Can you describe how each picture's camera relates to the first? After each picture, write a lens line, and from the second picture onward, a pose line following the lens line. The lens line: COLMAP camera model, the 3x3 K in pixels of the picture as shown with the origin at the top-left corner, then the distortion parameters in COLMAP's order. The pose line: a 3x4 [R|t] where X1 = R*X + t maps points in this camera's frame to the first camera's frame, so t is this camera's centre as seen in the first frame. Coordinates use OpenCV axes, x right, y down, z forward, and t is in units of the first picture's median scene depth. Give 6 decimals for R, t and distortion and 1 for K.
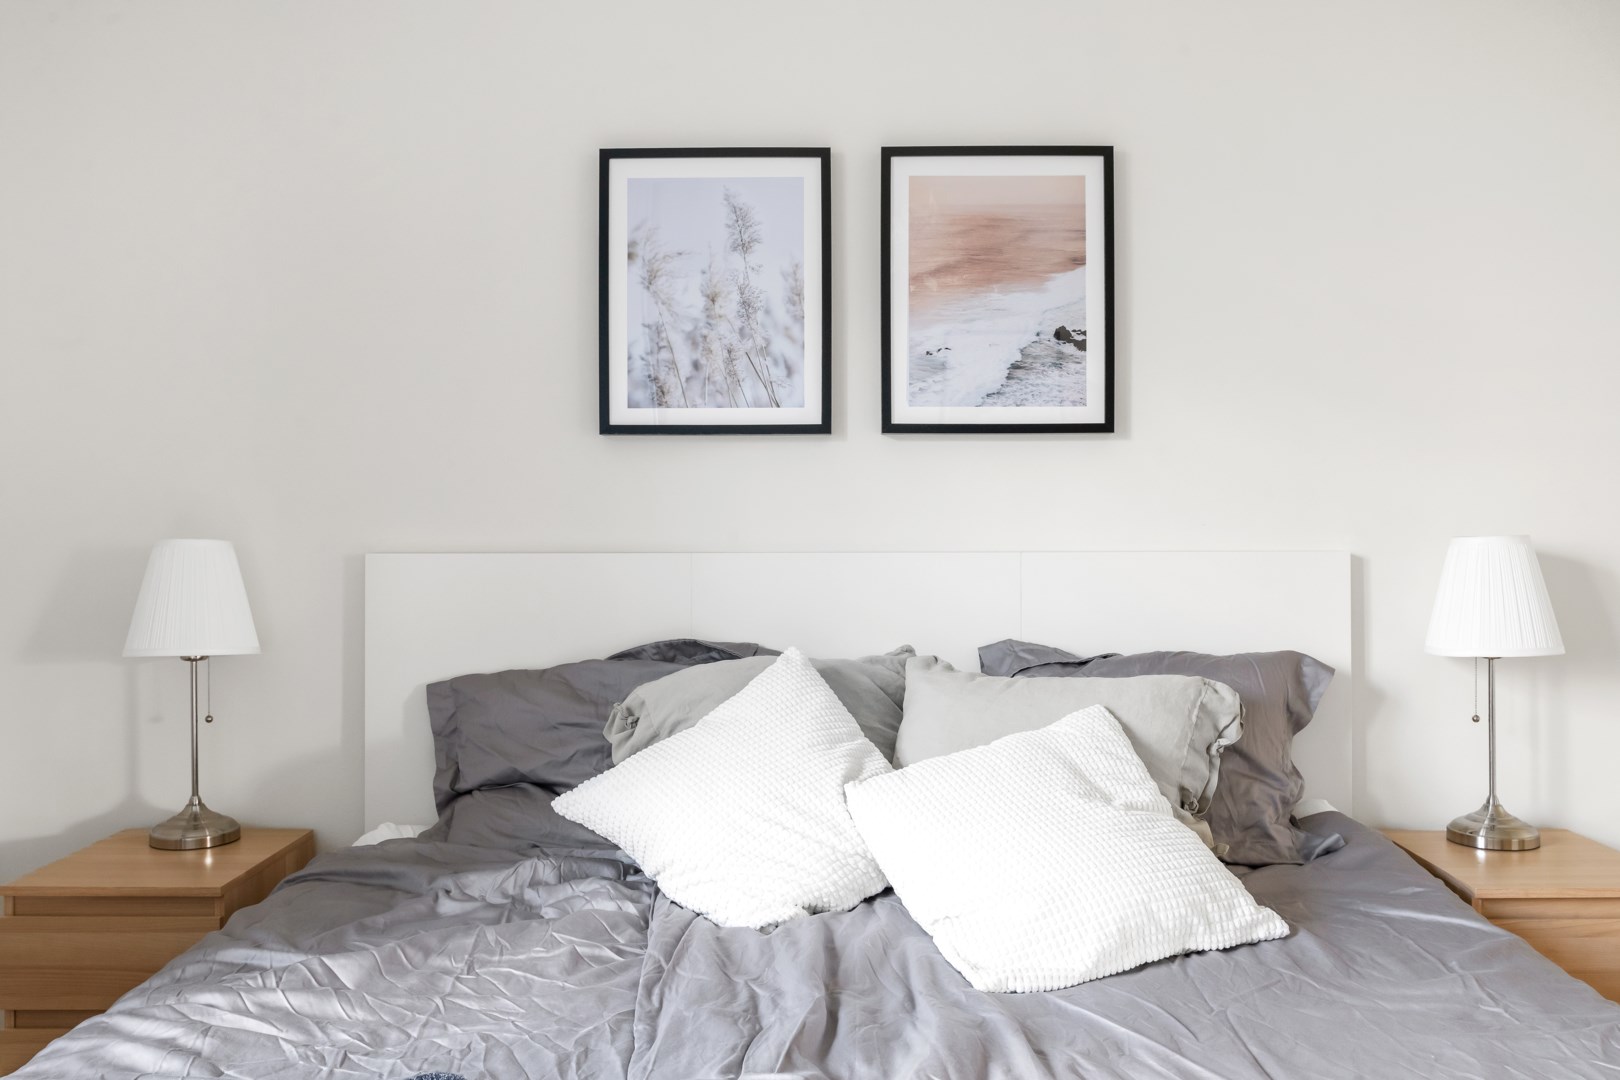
lens RADIAL K [[1421.6, 0, 809.9], [0, 1421.6, 515.5], [0, 0, 1]] dist [0.002382, 0.004499]
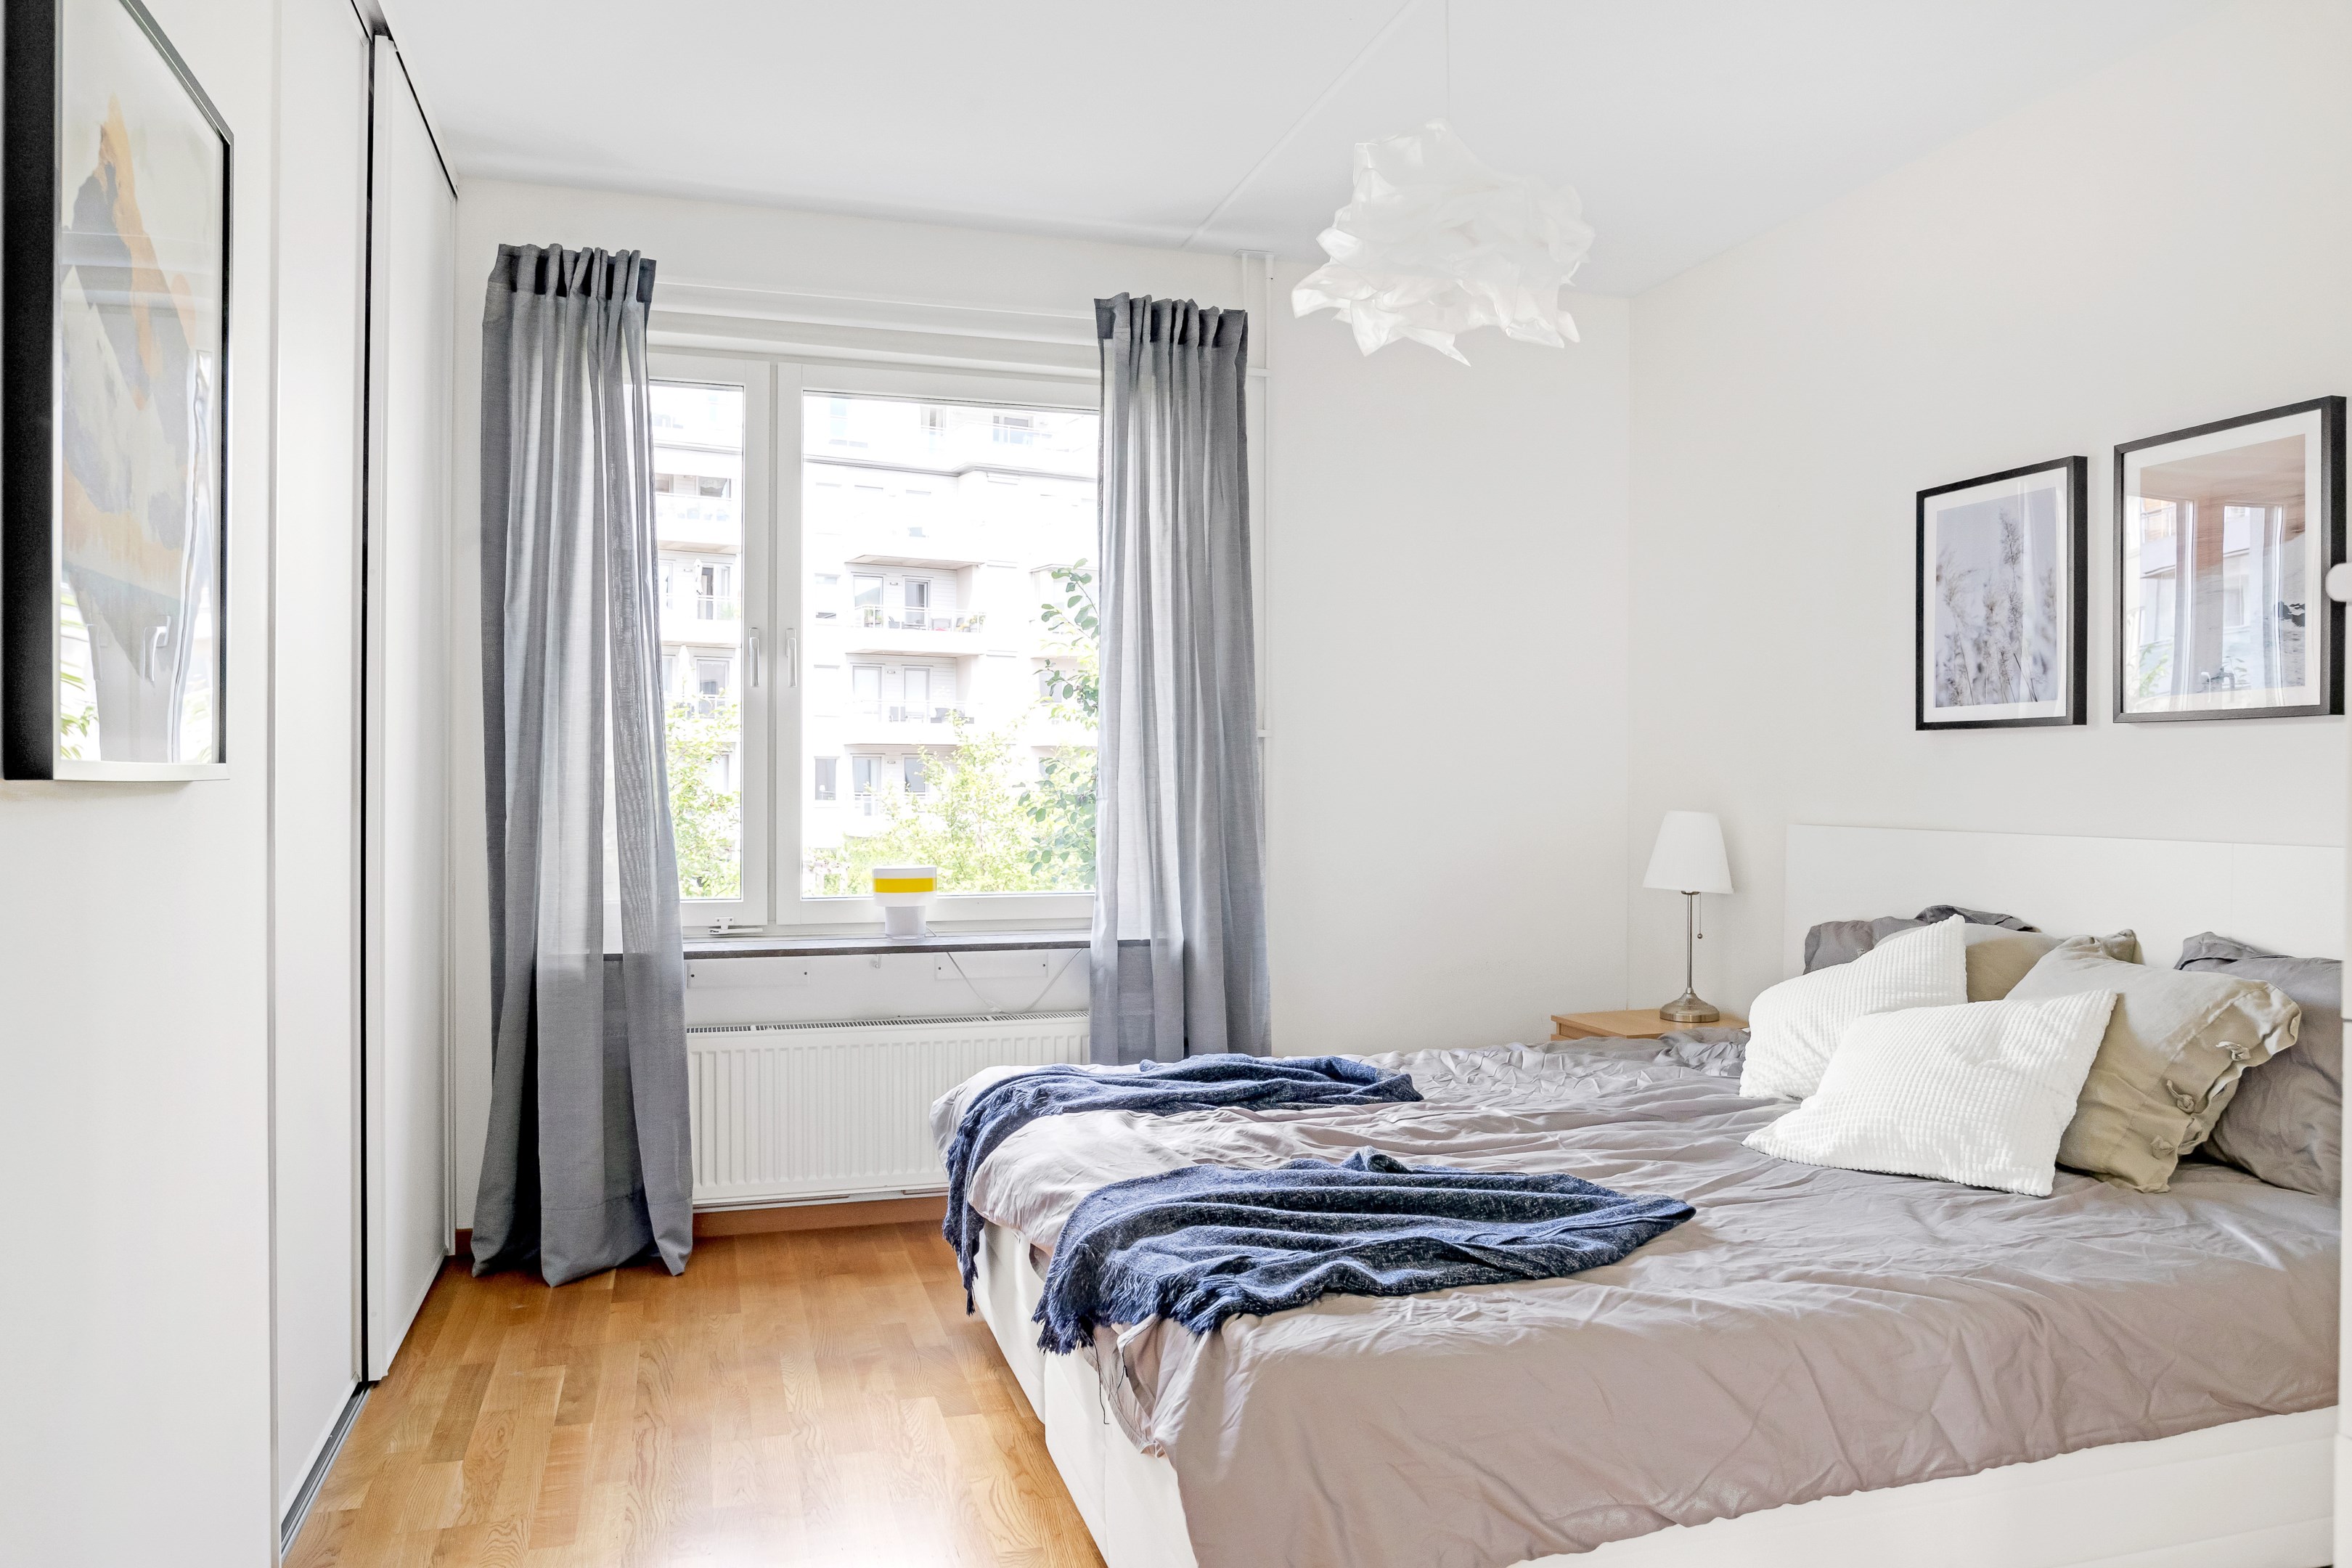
lens RADIAL K [[1445.7, 0, 1176.0], [0, 1445.7, 784.0], [0, 0, 1]] dist [0.000653, 0.001501]
pose [[0.339353, 0.006440, -0.940637, 0.790816], [-0.015586, 0.999878, 0.001223, -0.004393], [0.940530, 0.014245, 0.339412, 0.005945]]
